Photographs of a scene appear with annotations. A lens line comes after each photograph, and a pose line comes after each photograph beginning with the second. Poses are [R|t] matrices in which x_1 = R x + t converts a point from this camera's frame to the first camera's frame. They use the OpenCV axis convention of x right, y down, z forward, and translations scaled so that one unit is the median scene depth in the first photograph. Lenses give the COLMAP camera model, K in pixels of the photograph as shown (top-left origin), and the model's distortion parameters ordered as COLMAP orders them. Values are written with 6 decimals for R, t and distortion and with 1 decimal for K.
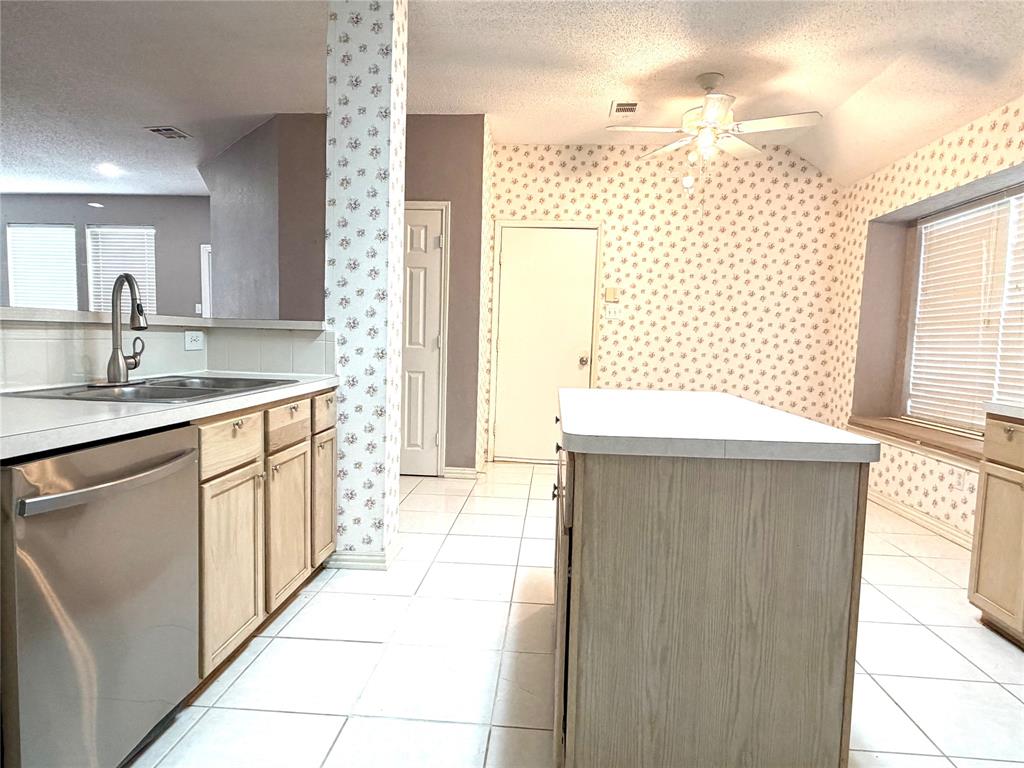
lens RADIAL K [[611.5, 0, 512.0], [0, 611.5, 384.0], [0, 0, 1]] dist [0.001735, 0.001357]
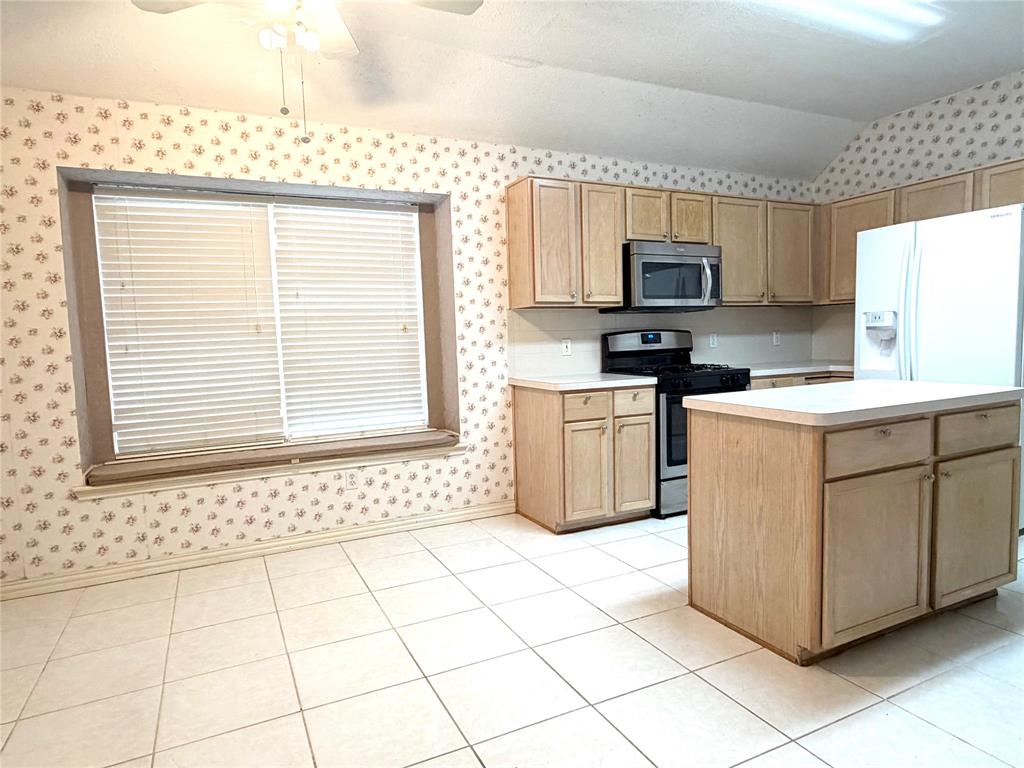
lens RADIAL K [[611.5, 0, 512.0], [0, 611.5, 384.0], [0, 0, 1]] dist [0.001735, 0.001357]
pose [[-0.491151, -0.071556, 0.868131, -0.257410], [0.086737, 0.987650, 0.130479, -0.102006], [-0.866745, 0.139384, -0.478879, 1.101981]]
